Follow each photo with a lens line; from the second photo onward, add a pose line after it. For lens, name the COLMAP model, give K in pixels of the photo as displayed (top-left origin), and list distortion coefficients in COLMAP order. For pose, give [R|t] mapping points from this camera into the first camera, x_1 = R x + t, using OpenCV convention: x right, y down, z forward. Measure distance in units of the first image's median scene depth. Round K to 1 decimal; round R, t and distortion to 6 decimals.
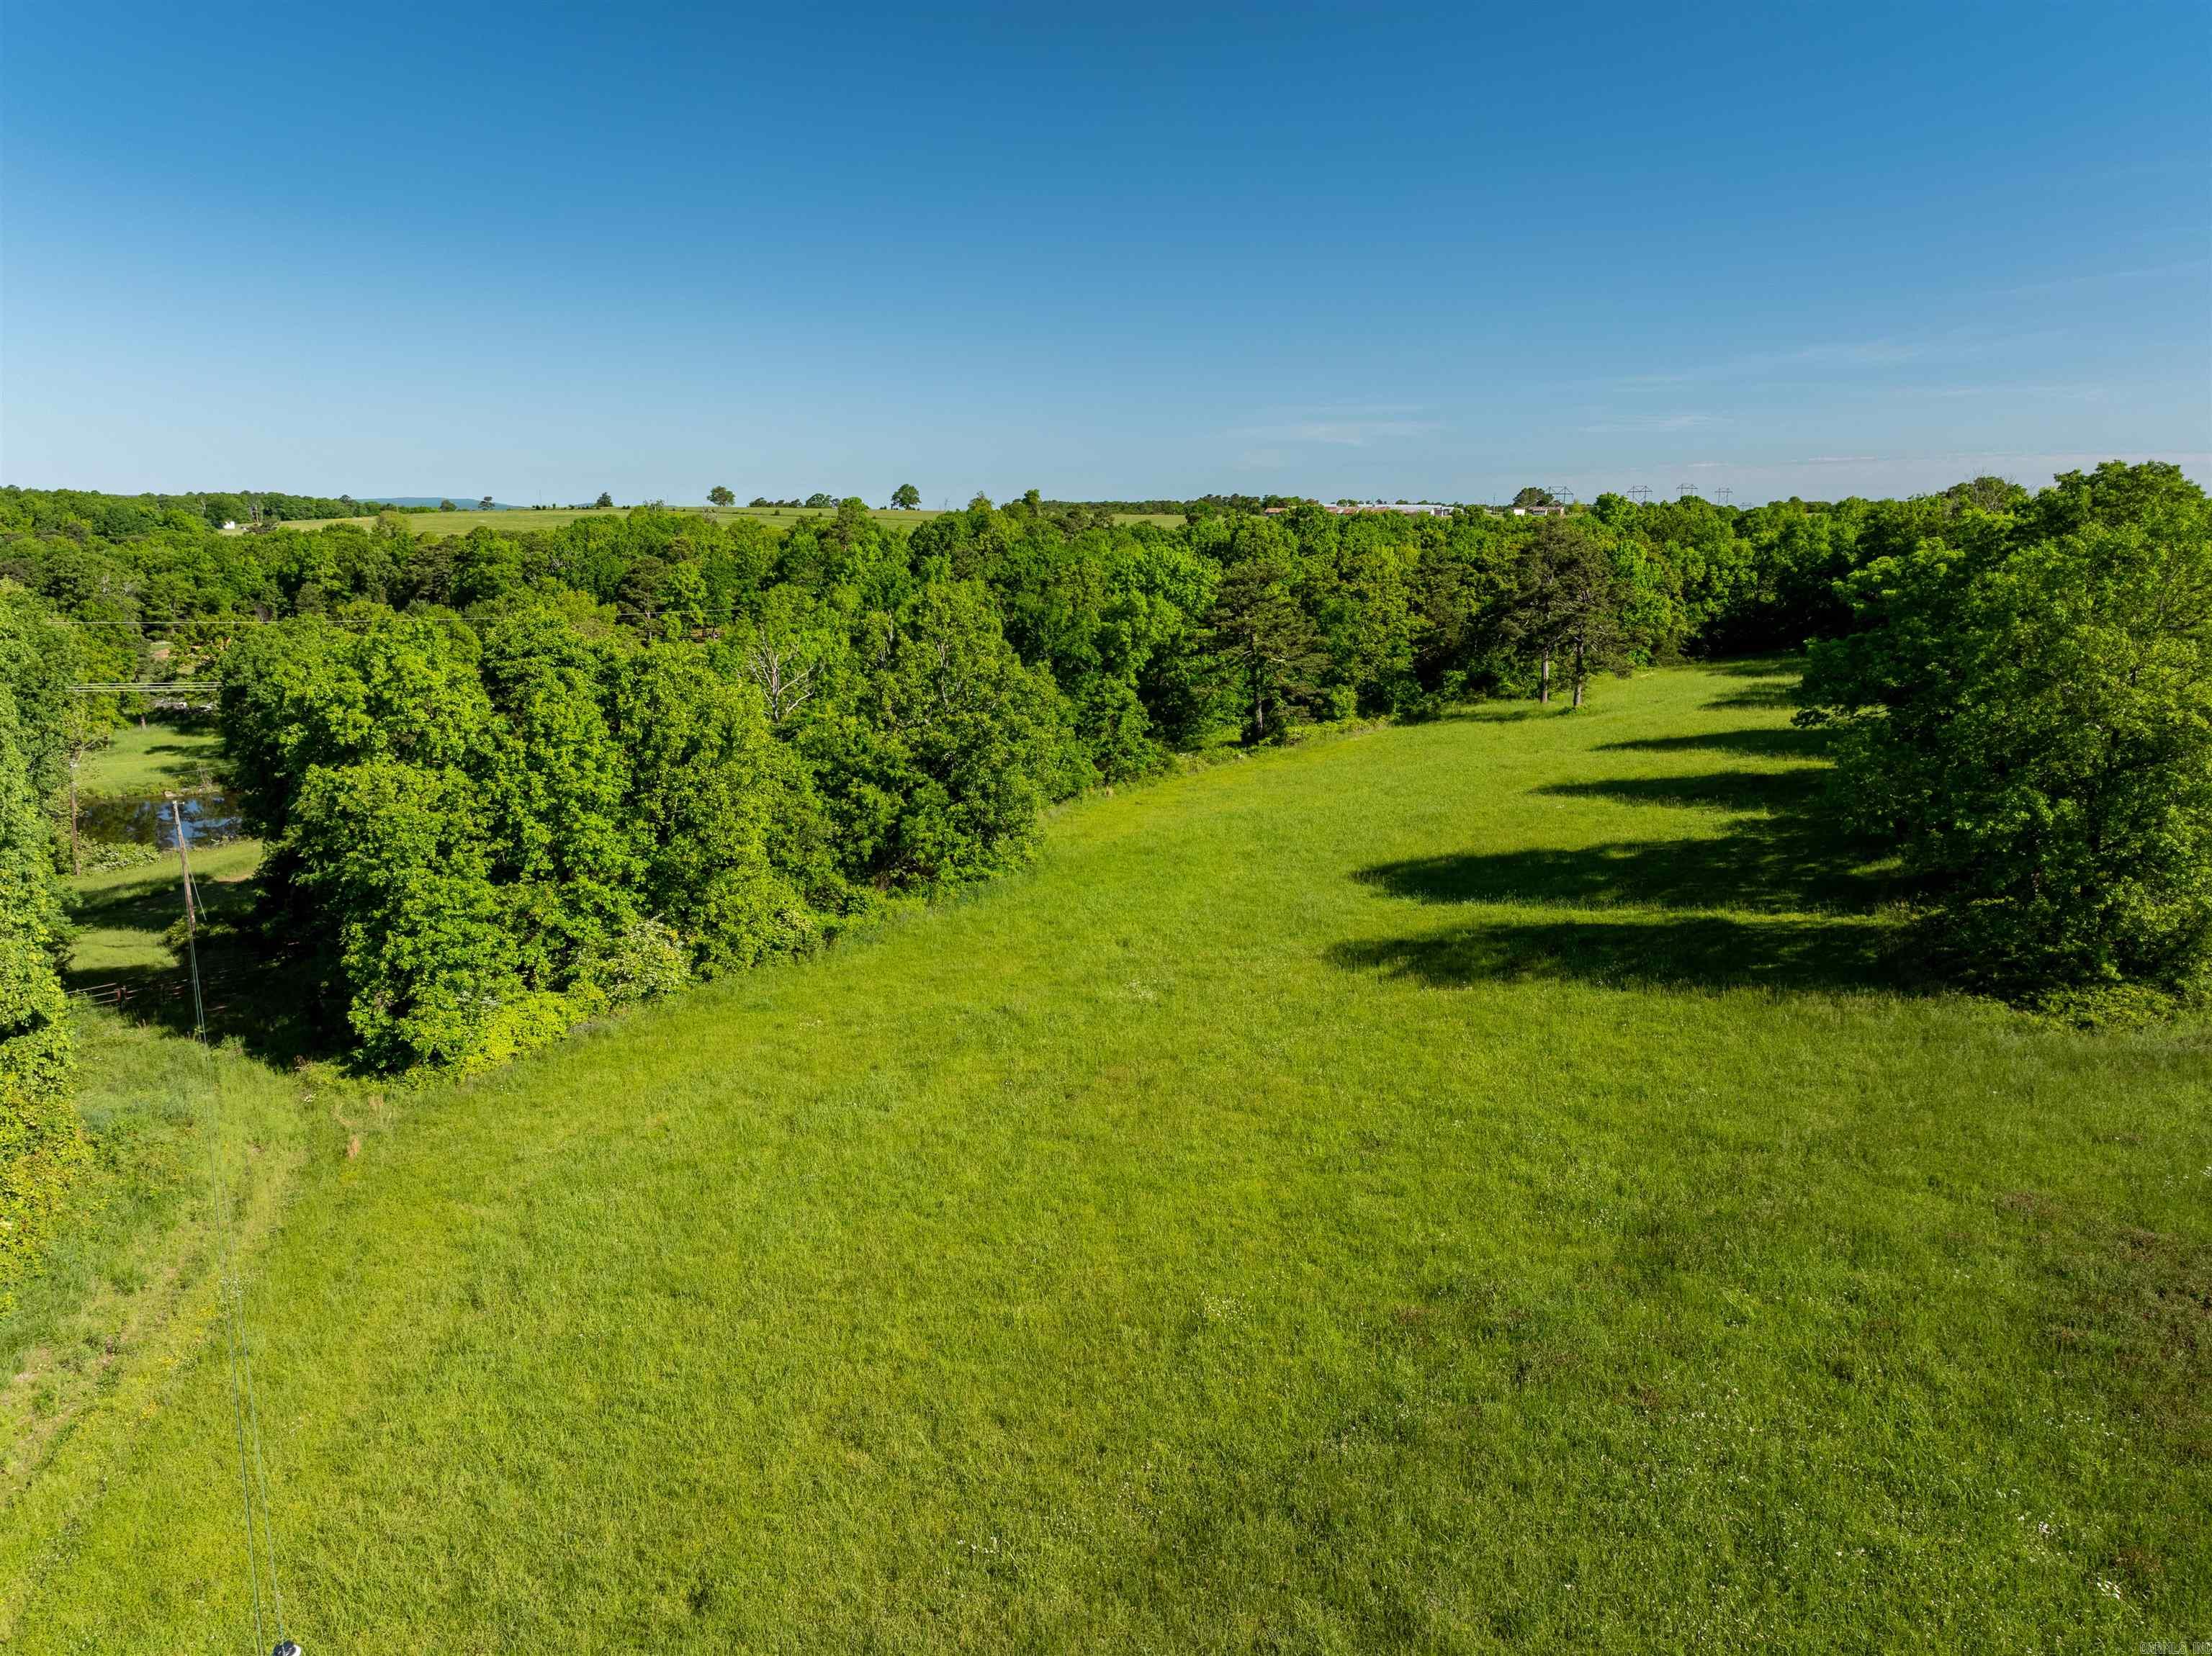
lens RADIAL K [[1545.3, 0, 1105.1], [0, 1545.3, 827.5], [0, 0, 1]] dist [-0.031065, 0.046326]
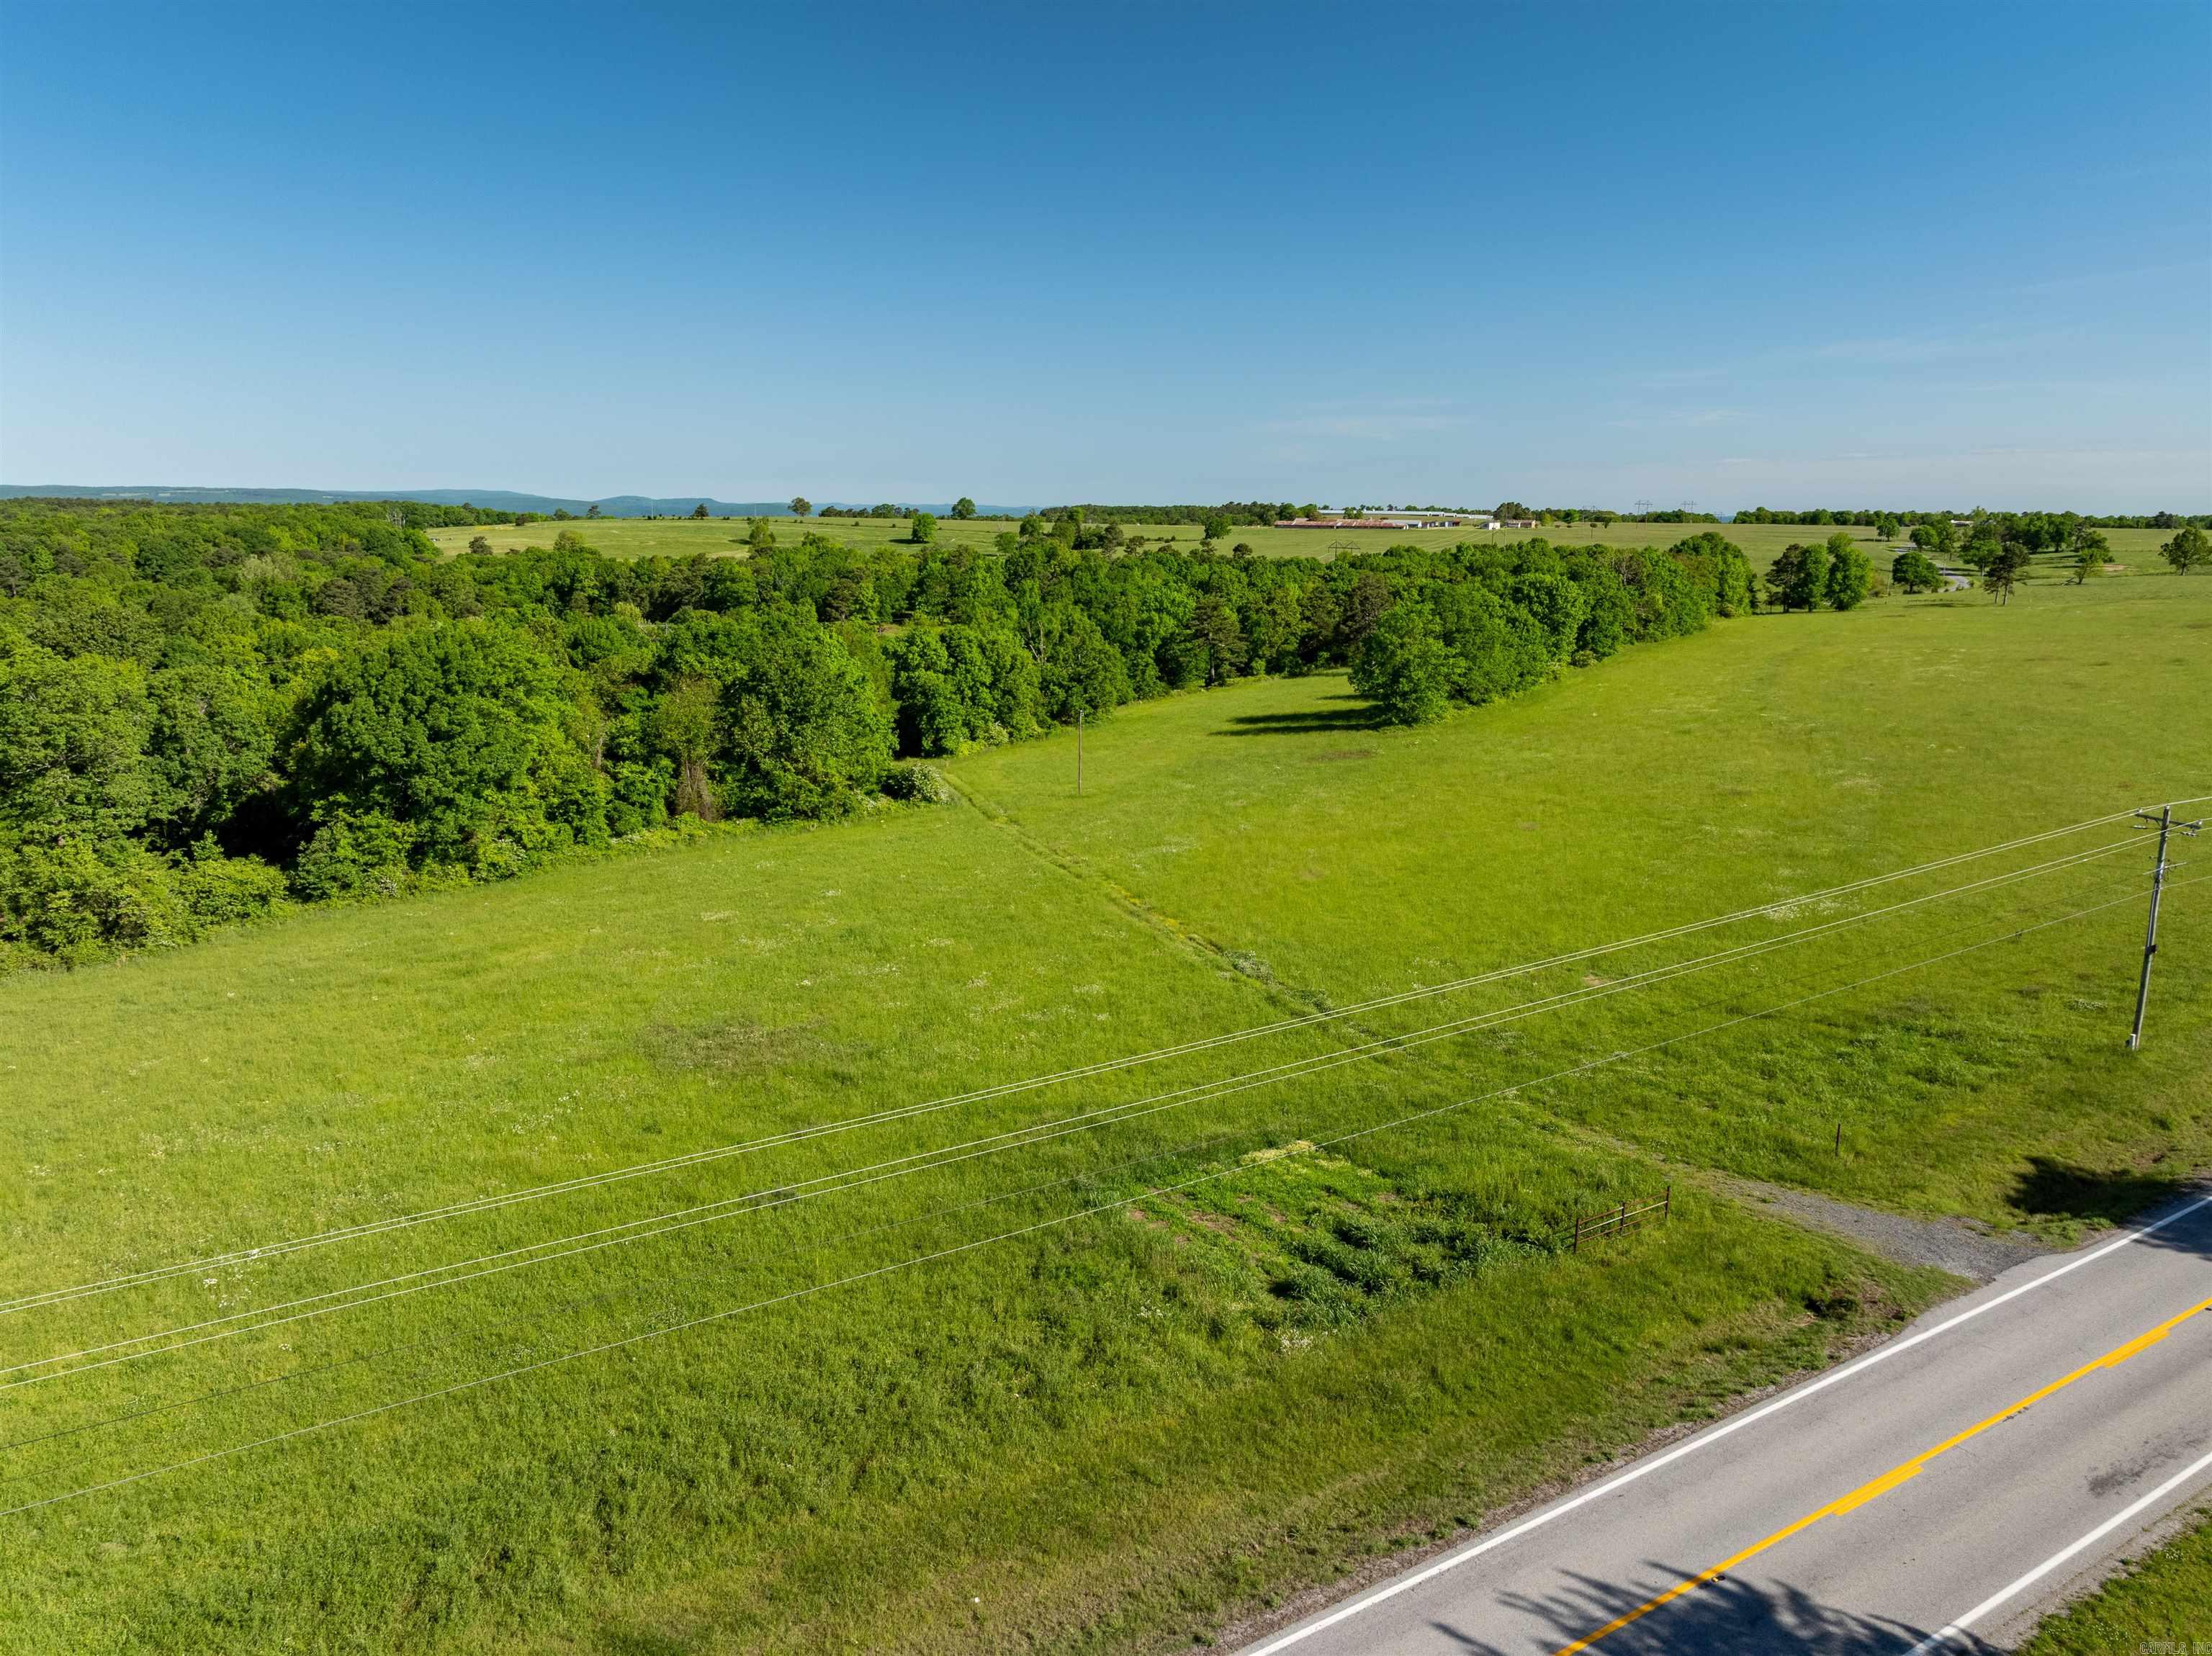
lens RADIAL K [[1545.3, 0, 1106.9], [0, 1545.3, 826.8], [0, 0, 1]] dist [-0.031065, 0.046326]
pose [[0.999828, 0.007213, -0.017076, -0.005413], [-0.007149, 0.999967, 0.003805, 0.128089], [0.017103, -0.003683, 0.999847, -1.071256]]
